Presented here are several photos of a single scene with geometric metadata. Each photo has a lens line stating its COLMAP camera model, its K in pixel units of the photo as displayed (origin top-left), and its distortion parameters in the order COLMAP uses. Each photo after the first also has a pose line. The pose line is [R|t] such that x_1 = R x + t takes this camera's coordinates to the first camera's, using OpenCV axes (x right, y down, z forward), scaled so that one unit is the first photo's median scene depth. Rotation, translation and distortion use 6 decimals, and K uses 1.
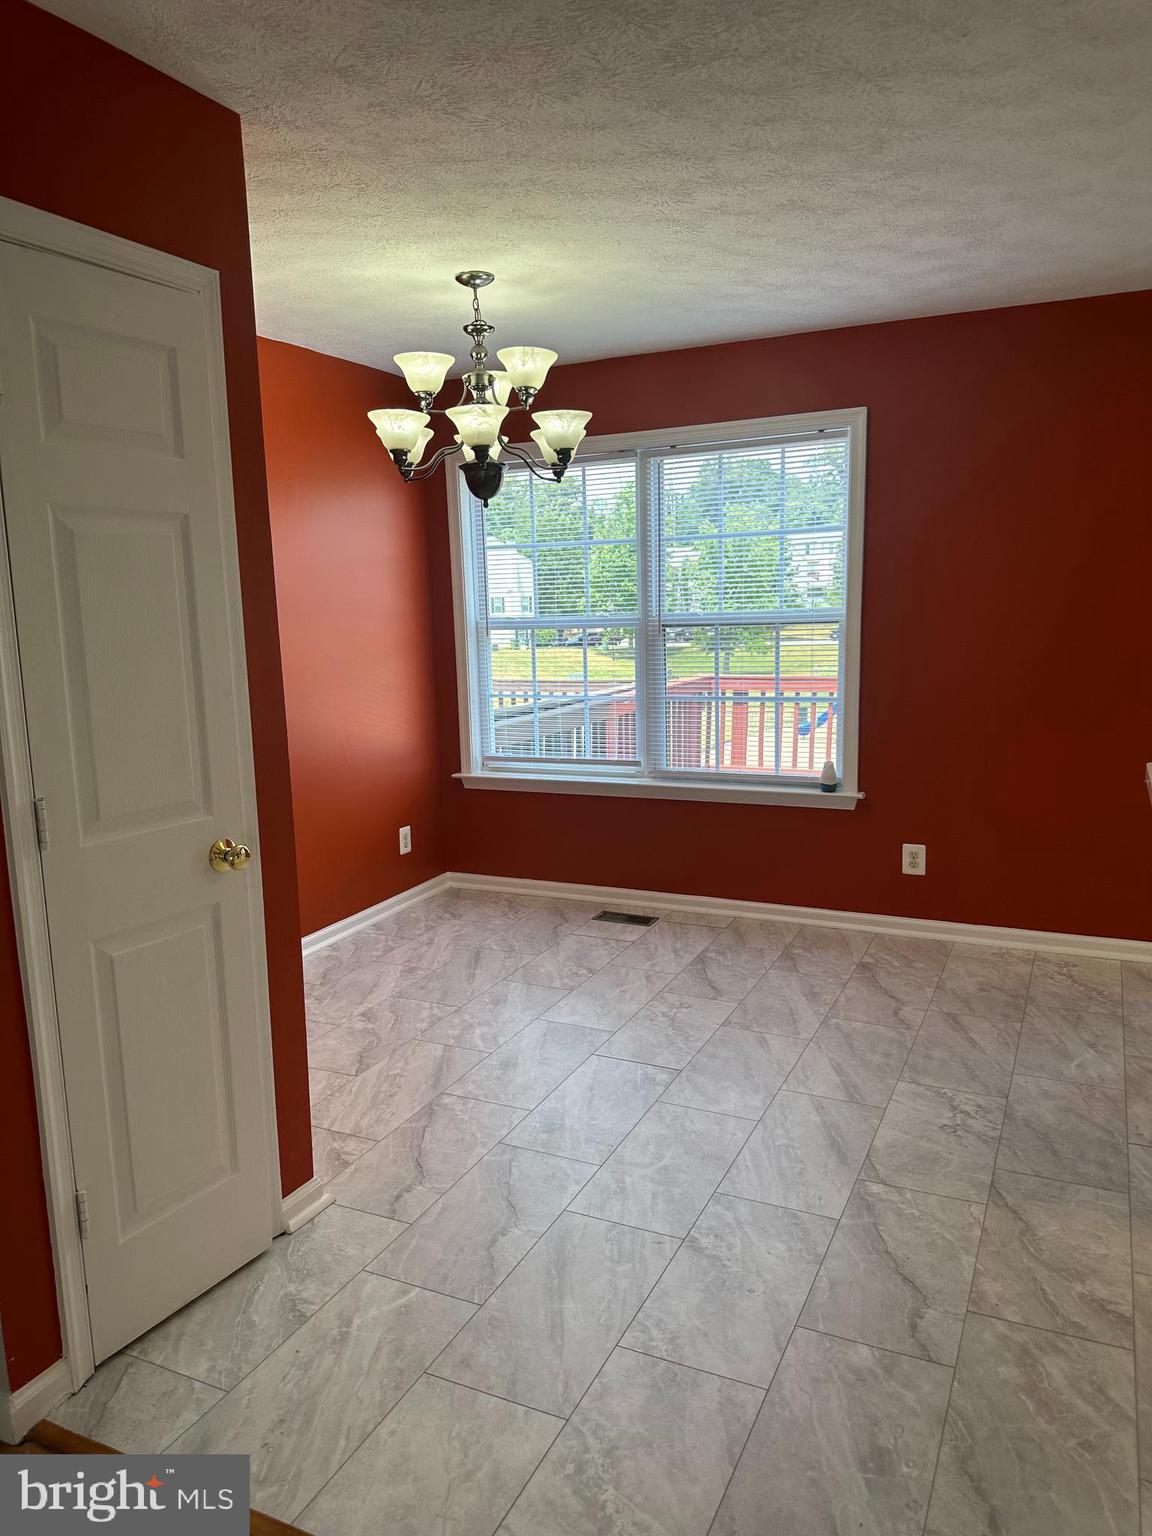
lens RADIAL K [[1086.2, 0, 579.7], [0, 1086.2, 781.9], [0, 0, 1]] dist [0.041361, -0.050342]
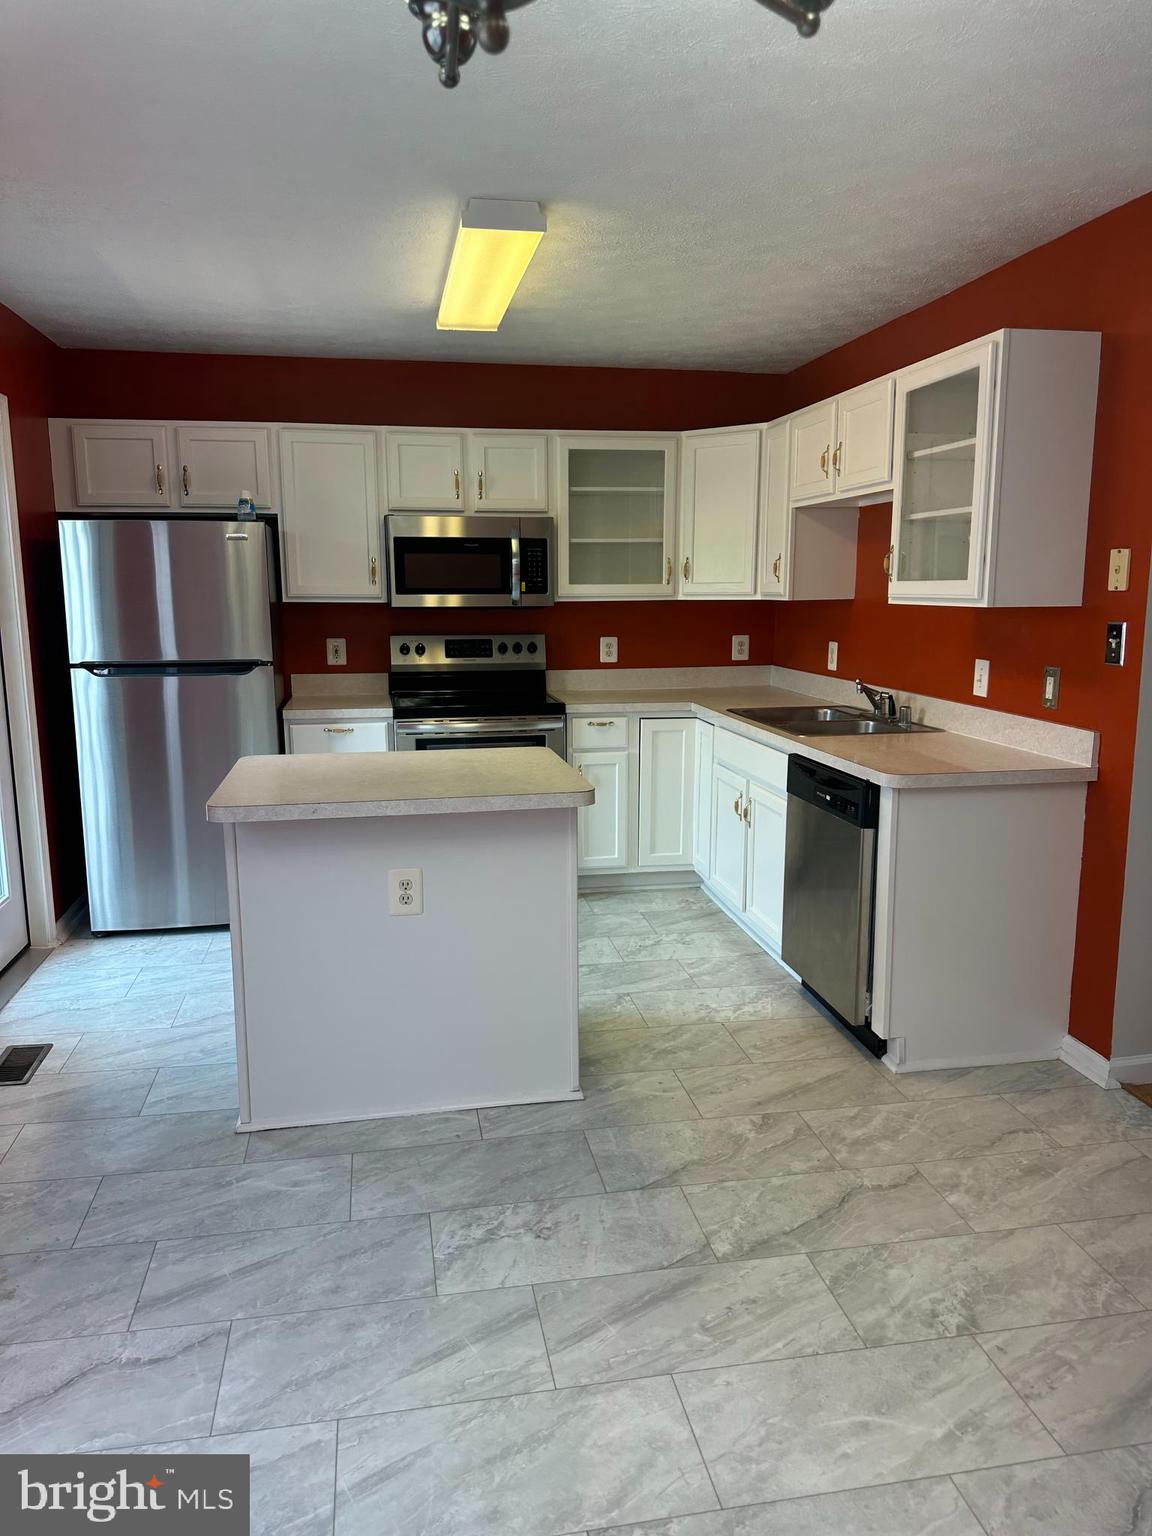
lens RADIAL K [[1086.2, 0, 577.7], [0, 1086.2, 779.8], [0, 0, 1]] dist [0.041361, -0.050342]
pose [[-0.590123, -0.117647, 0.798695, -0.245624], [0.148767, 0.956536, 0.250815, -0.177381], [-0.793488, 0.266831, -0.546972, 1.100720]]
